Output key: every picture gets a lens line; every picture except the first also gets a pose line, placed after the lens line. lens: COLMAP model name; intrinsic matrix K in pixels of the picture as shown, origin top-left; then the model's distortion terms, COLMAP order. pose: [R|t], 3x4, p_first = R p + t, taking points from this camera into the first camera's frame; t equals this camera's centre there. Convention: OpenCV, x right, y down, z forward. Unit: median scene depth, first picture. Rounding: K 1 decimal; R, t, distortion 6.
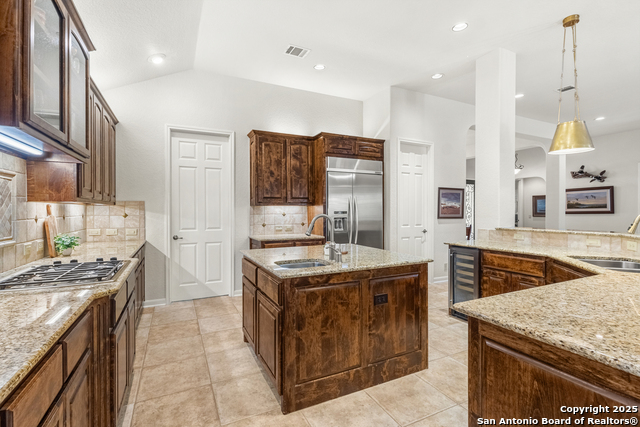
lens RADIAL K [[293.2, 0, 320.0], [0, 293.2, 213.5], [0, 0, 1]] dist [0.002442, 0.000857]
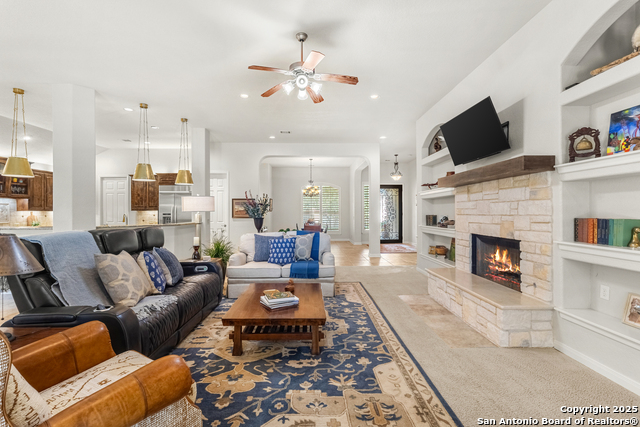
lens RADIAL K [[293.2, 0, 320.0], [0, 293.2, 213.5], [0, 0, 1]] dist [0.002442, 0.000857]
pose [[0.909814, 0.001189, -0.415015, 1.802329], [-0.000926, 0.999999, 0.000834, -0.010316], [0.415016, -0.000374, 0.909814, -0.331095]]
